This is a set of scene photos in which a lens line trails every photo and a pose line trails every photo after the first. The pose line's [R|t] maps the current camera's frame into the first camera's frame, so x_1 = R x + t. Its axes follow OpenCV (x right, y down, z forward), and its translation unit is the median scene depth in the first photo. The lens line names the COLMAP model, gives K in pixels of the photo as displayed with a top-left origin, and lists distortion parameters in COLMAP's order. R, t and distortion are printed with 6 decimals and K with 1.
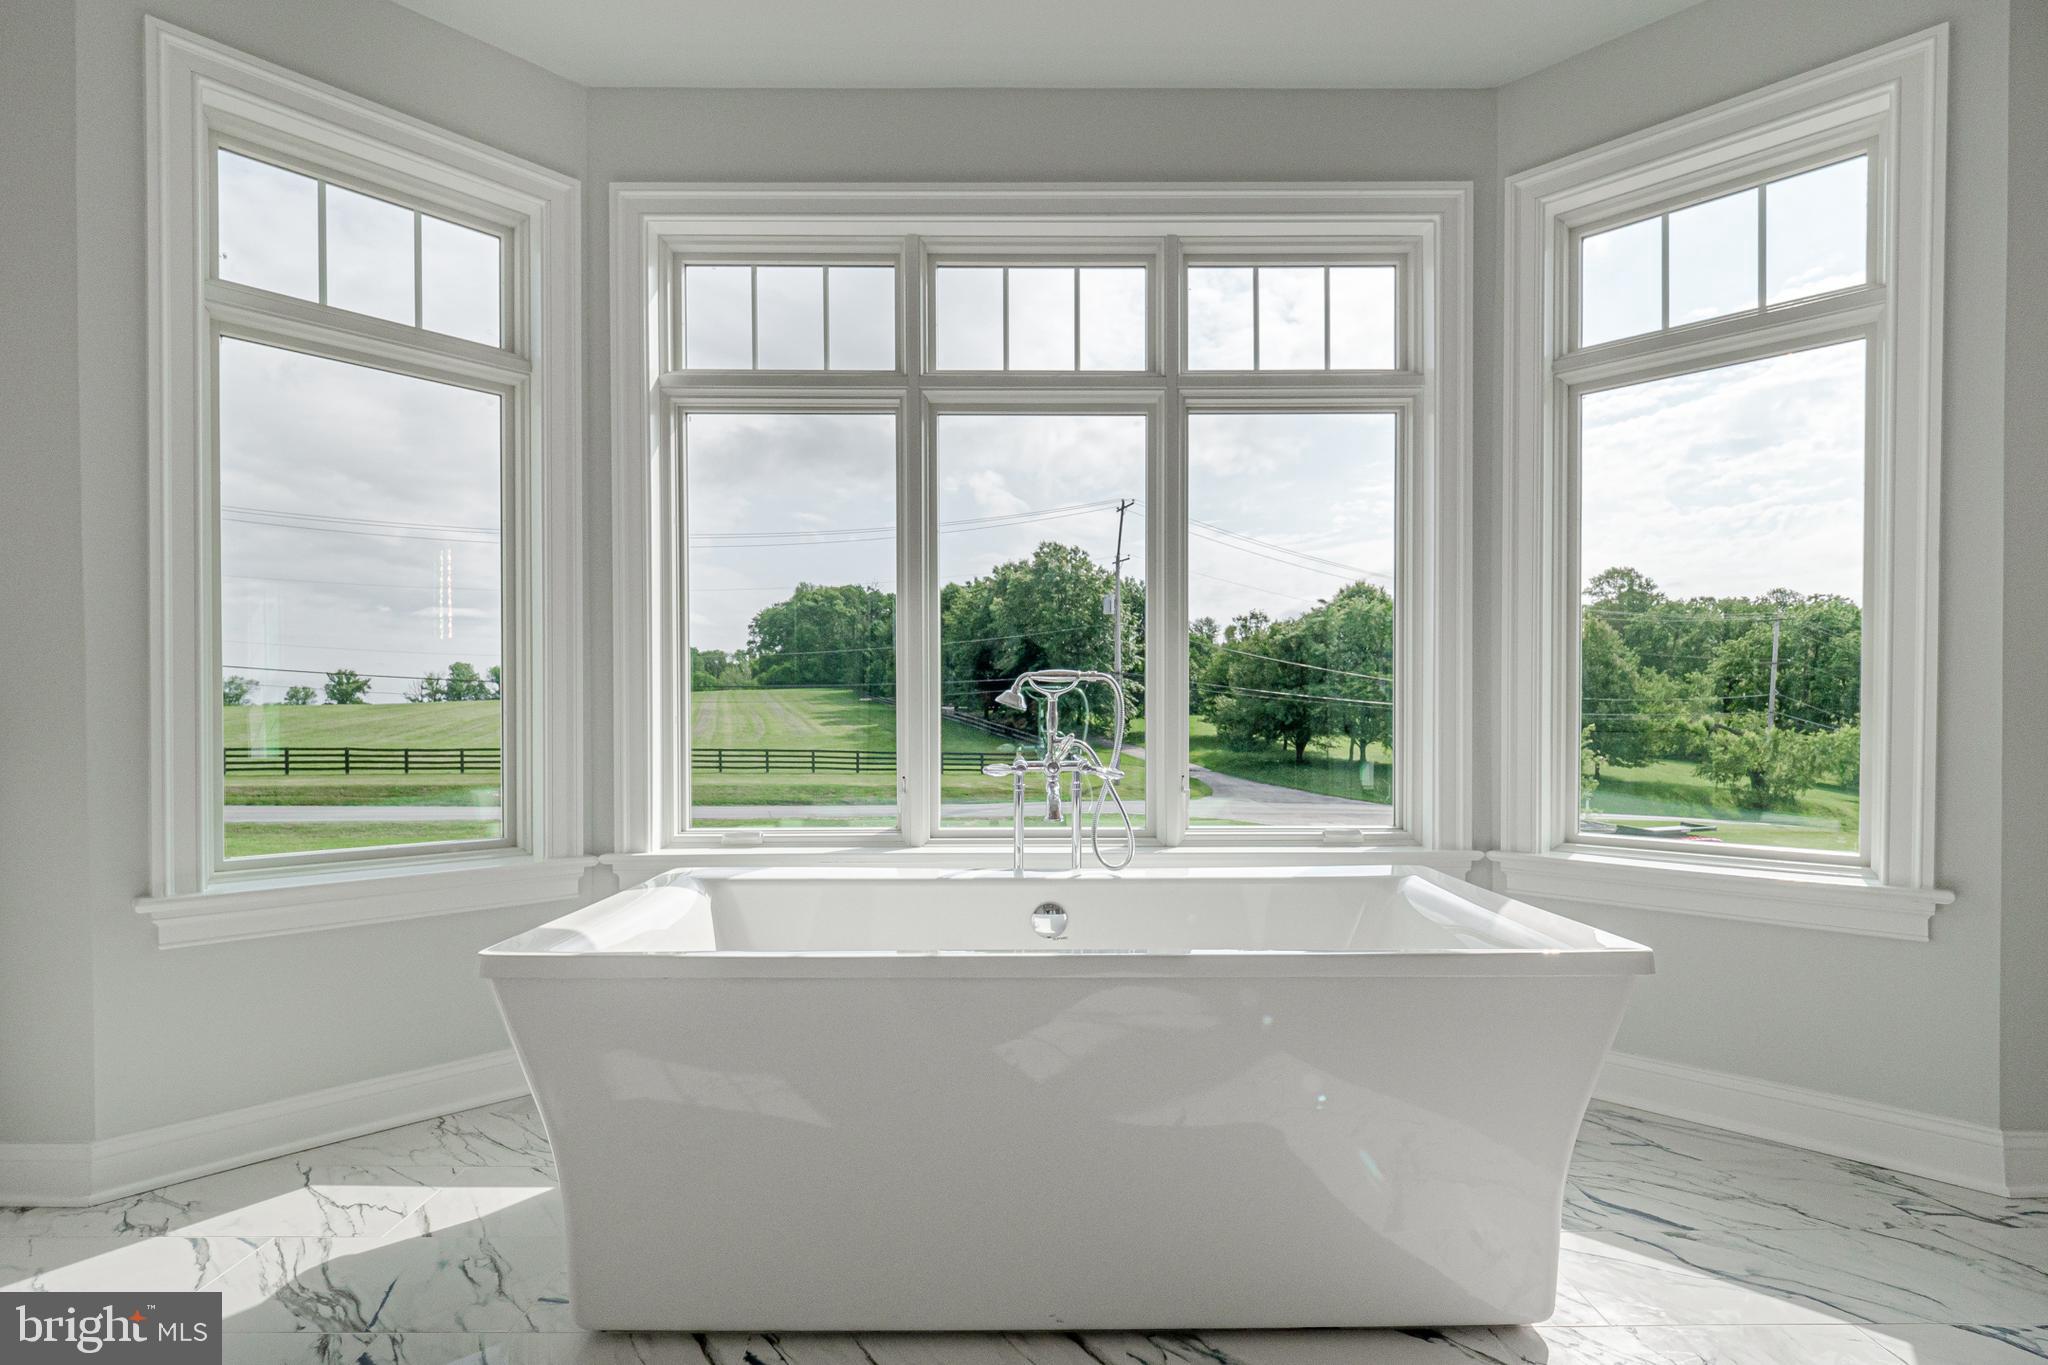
lens RADIAL K [[1002.2, 0, 1024.6], [0, 1002.2, 739.3], [0, 0, 1]] dist [0.013540, -0.010231]
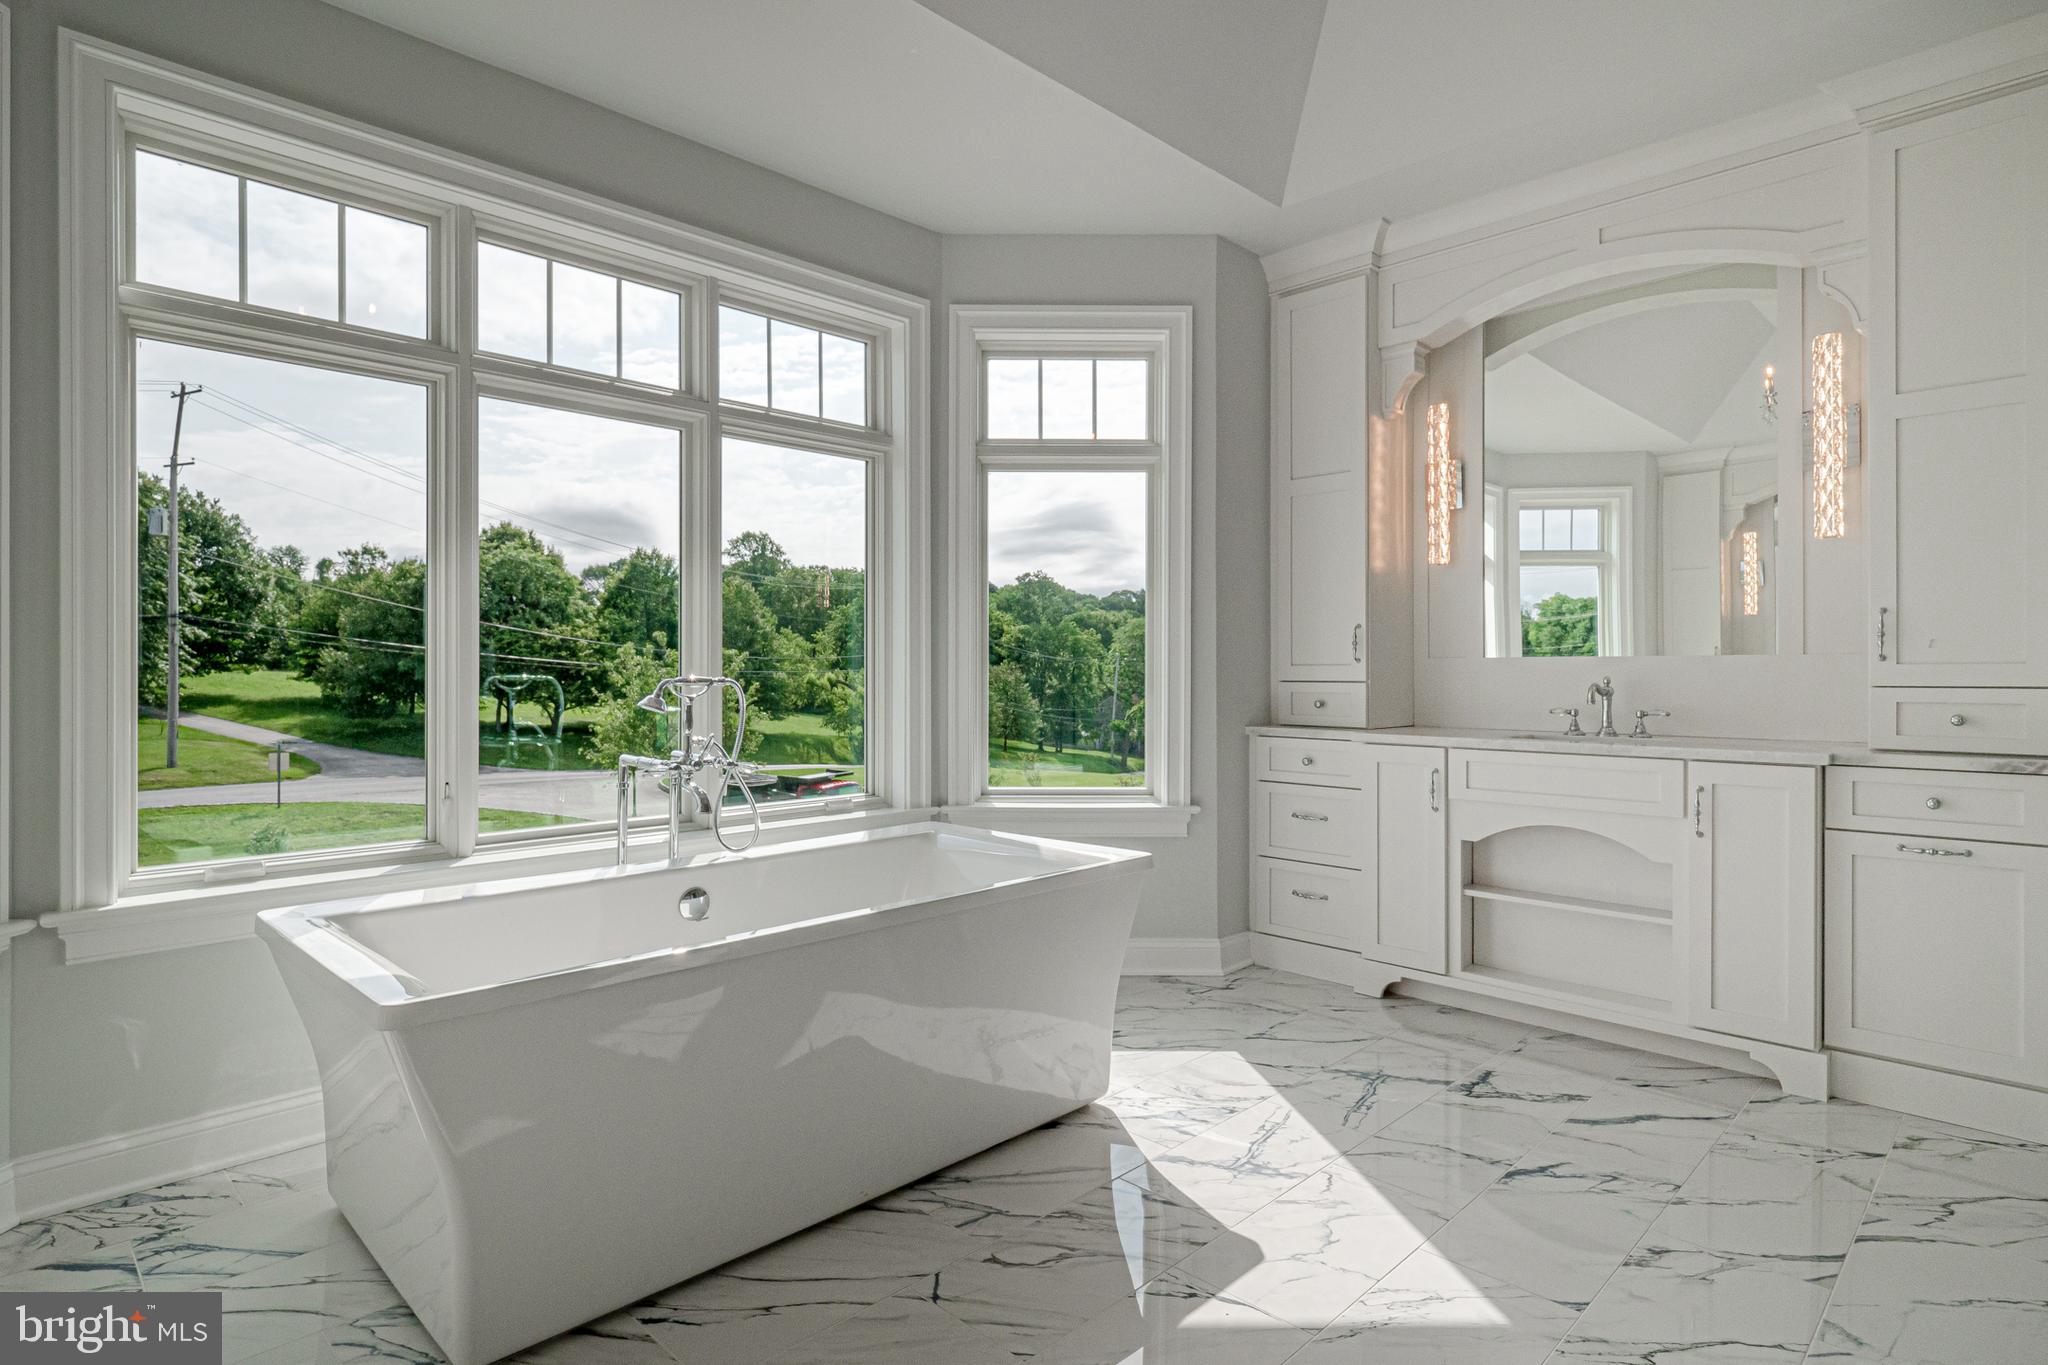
lens RADIAL K [[1076.0, 0, 1024.0], [0, 1076.0, 682.5], [0, 0, 1]] dist [0.002961, 0.000258]
pose [[0.709297, -0.006367, 0.704881, -0.428947], [0.015493, 0.999858, -0.006558, -0.038447], [-0.704740, 0.015573, 0.709295, -0.075363]]
